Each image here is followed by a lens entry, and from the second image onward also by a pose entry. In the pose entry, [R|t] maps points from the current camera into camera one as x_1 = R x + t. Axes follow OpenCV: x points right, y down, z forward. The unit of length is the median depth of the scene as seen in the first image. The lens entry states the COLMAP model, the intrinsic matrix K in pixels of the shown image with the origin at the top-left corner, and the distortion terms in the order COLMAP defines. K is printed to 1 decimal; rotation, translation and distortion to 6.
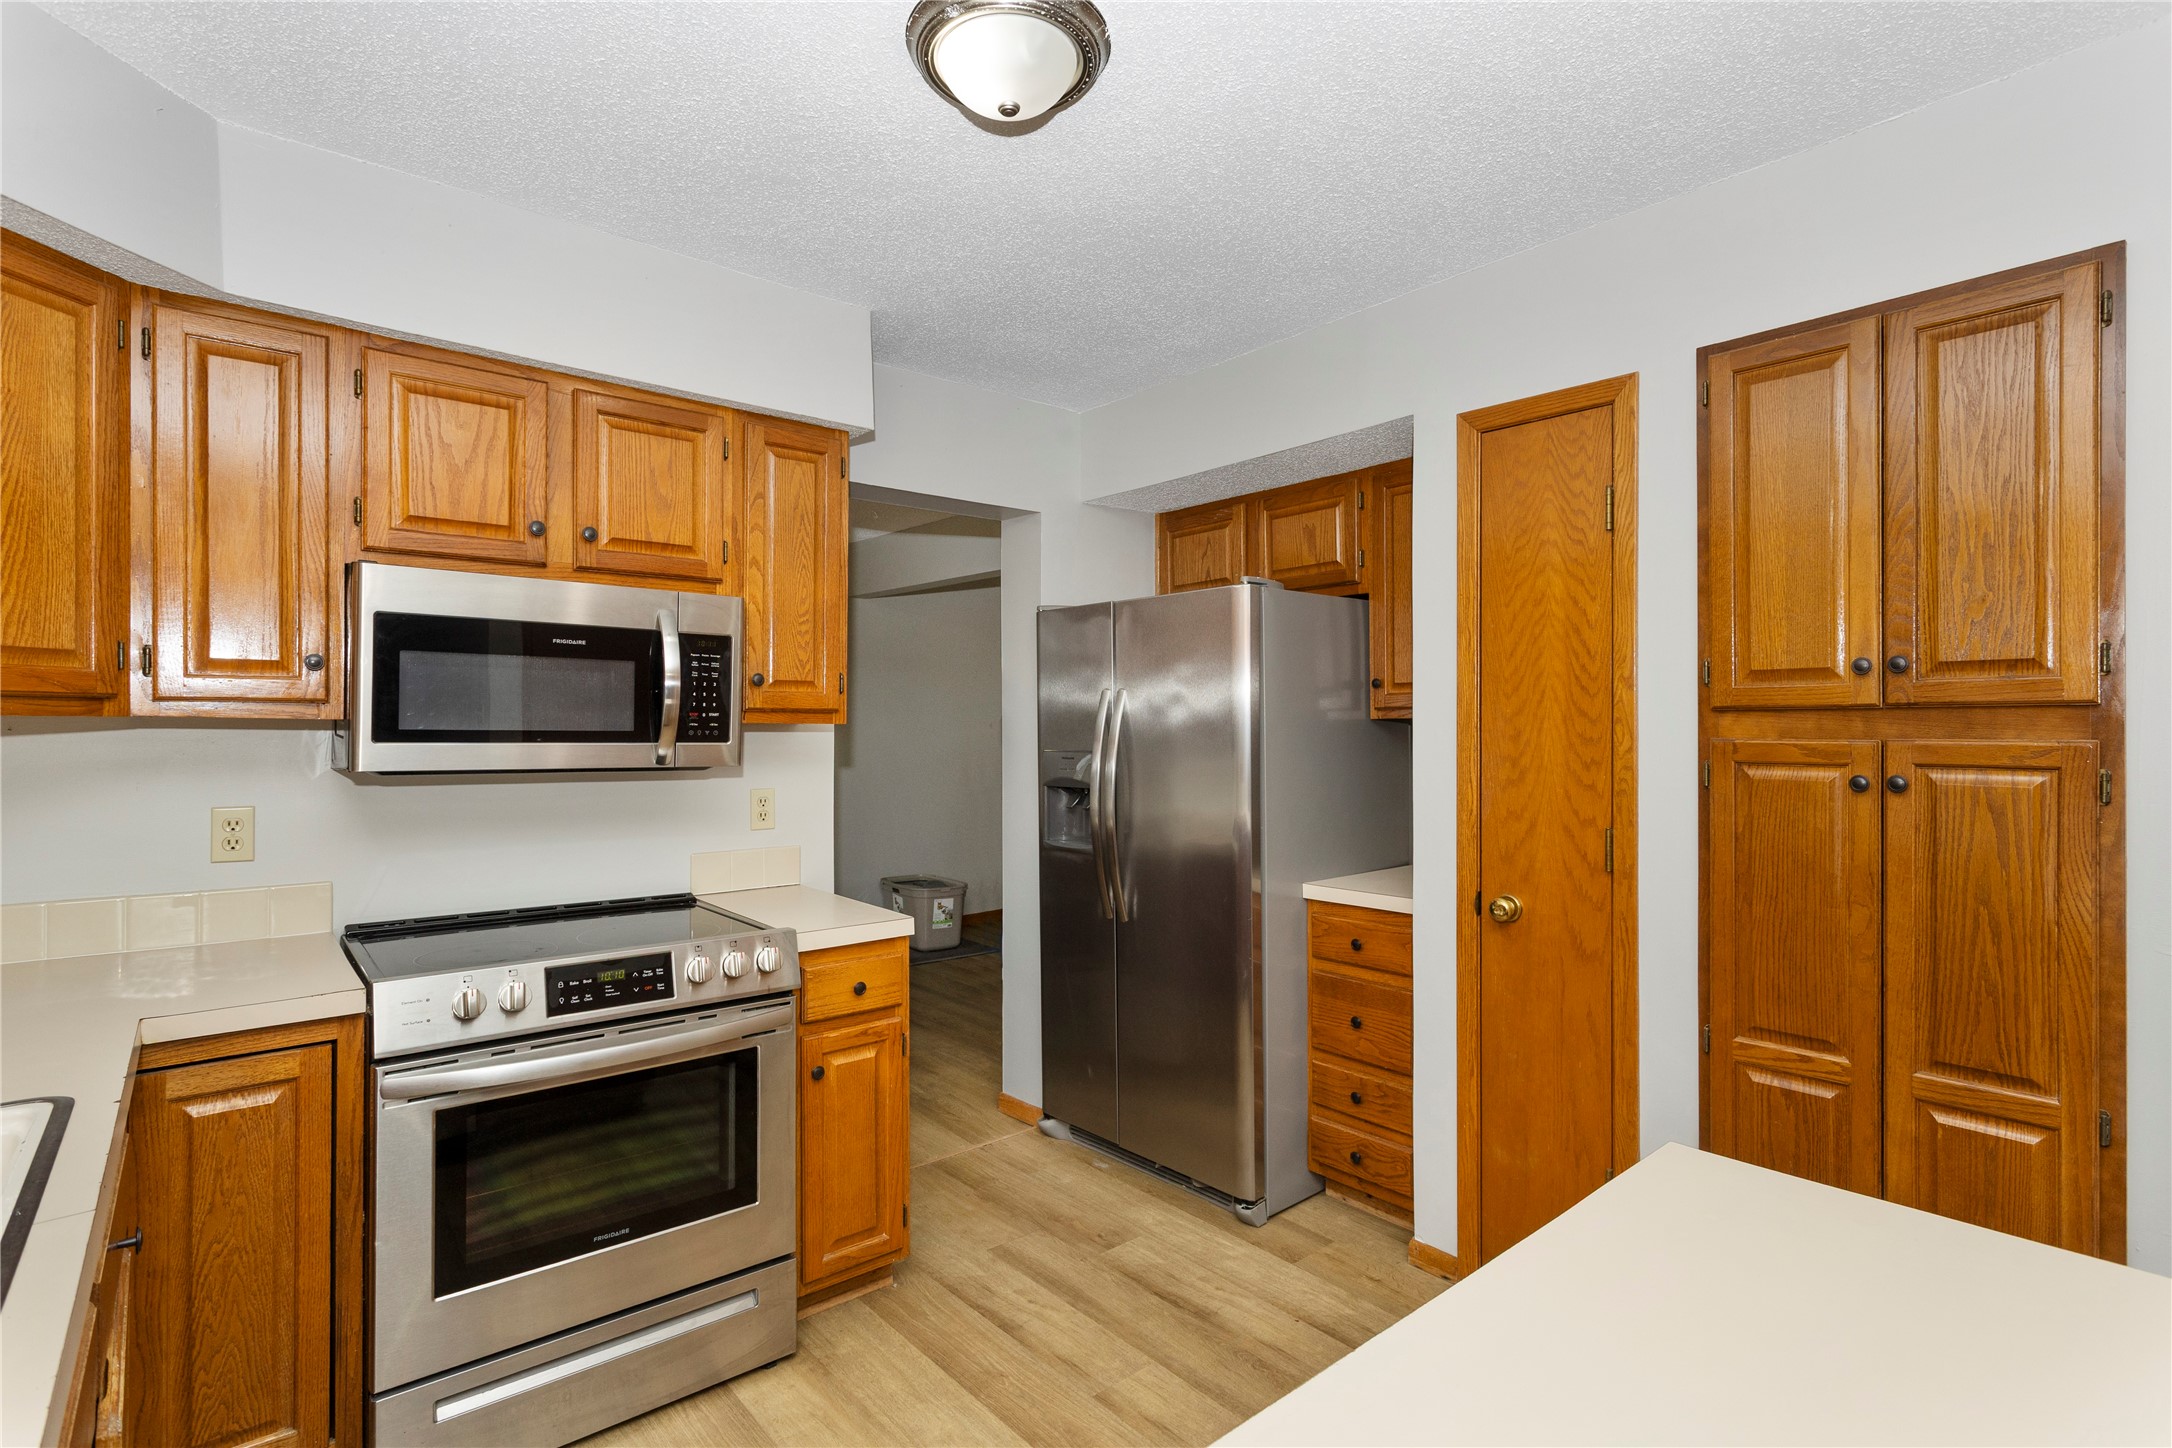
lens RADIAL K [[1054.8, 0, 1090.3], [0, 1054.8, 719.6], [0, 0, 1]] dist [0.004210, 0.000967]
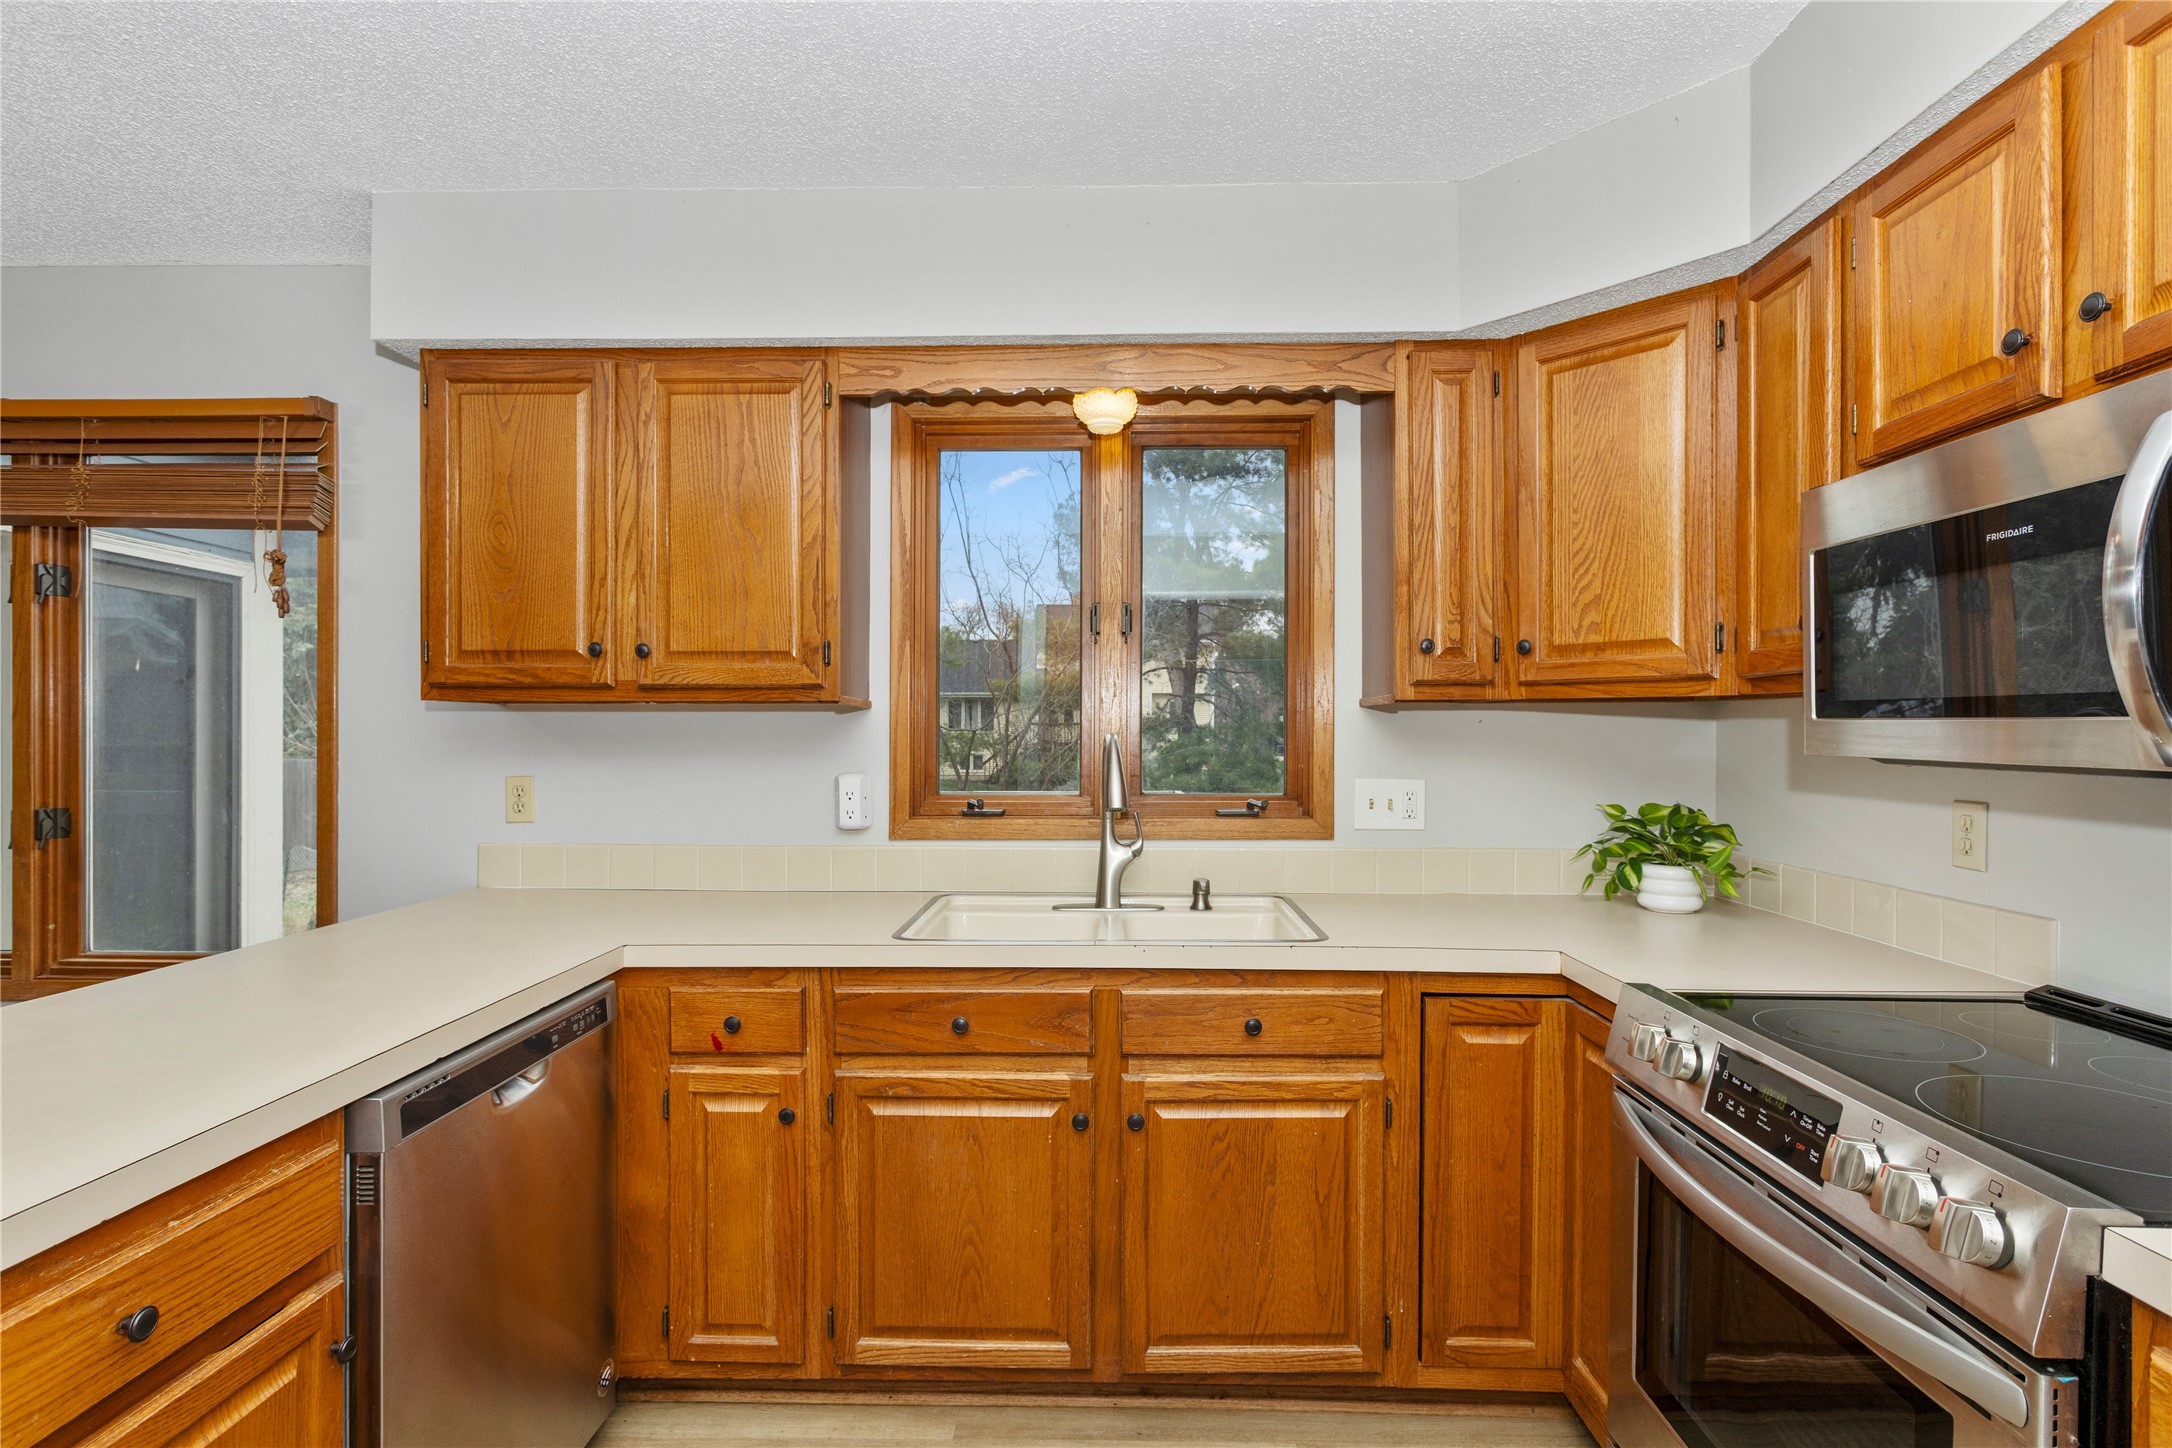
lens RADIAL K [[1054.8, 0, 1083.3], [0, 1054.8, 741.8], [0, 0, 1]] dist [0.004210, 0.000967]
pose [[-0.668761, 0.003111, -0.743471, 0.231071], [0.001176, 0.999994, 0.003127, 0.031858], [0.743477, 0.001217, -0.668761, 0.981407]]
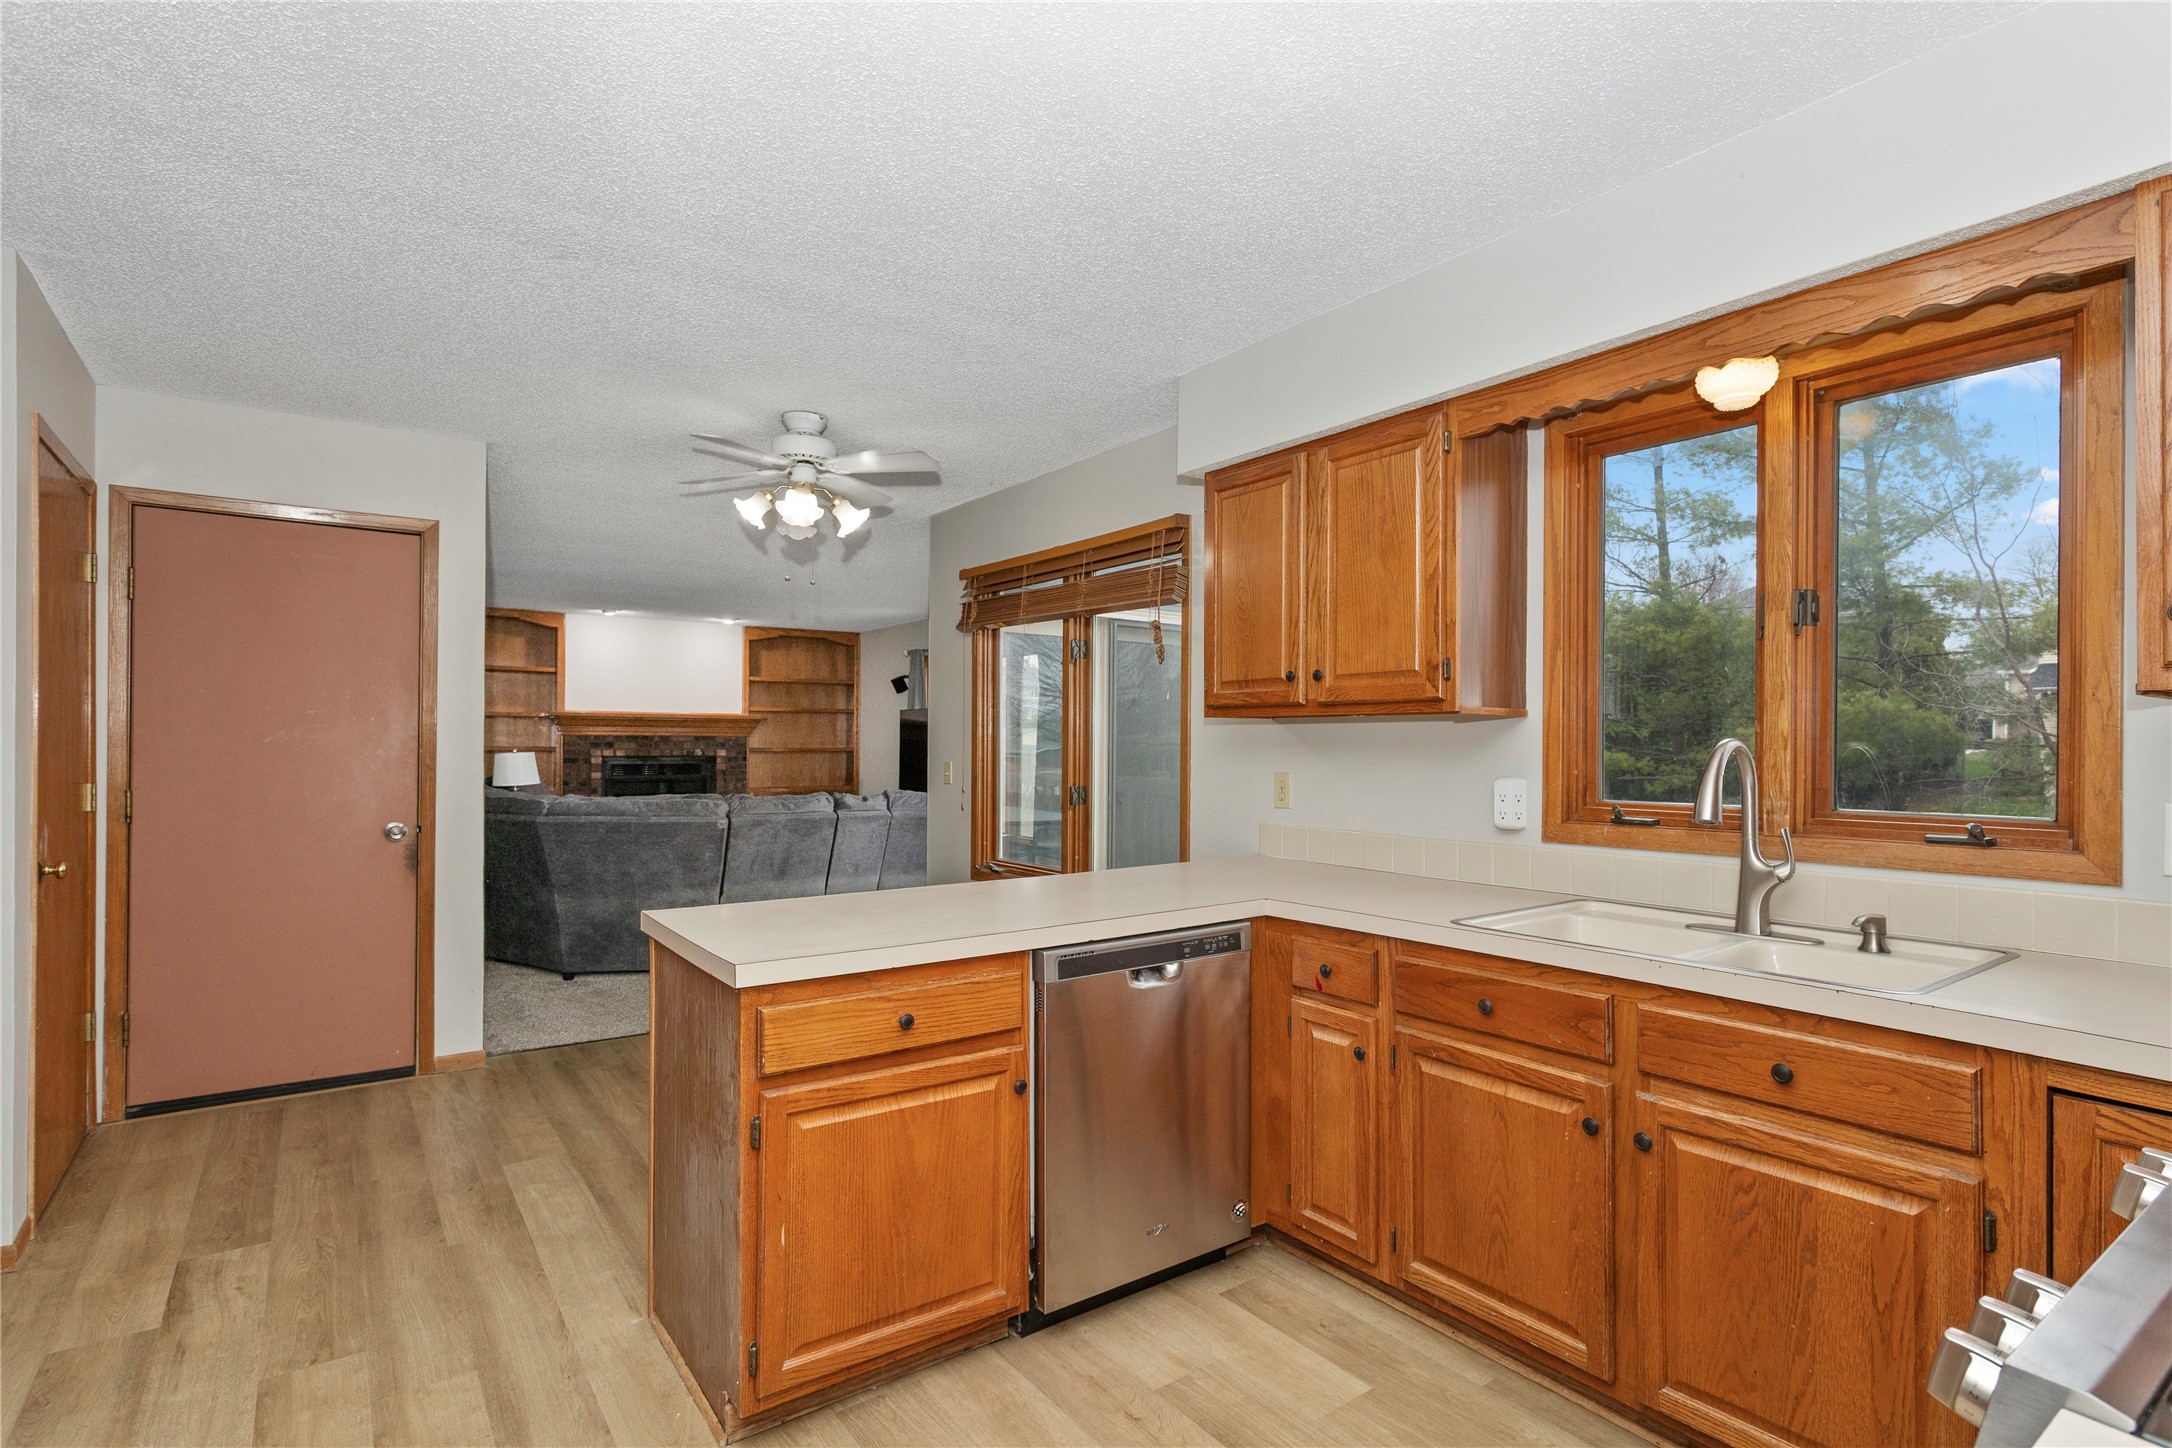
lens RADIAL K [[1054.8, 0, 1091.5], [0, 1054.8, 742.8], [0, 0, 1]] dist [0.004210, 0.000967]
pose [[-0.996951, -0.002566, 0.077988, -0.055508], [-0.002888, 0.999988, -0.004013, 0.035407], [-0.077977, -0.004226, -0.996946, 1.287613]]
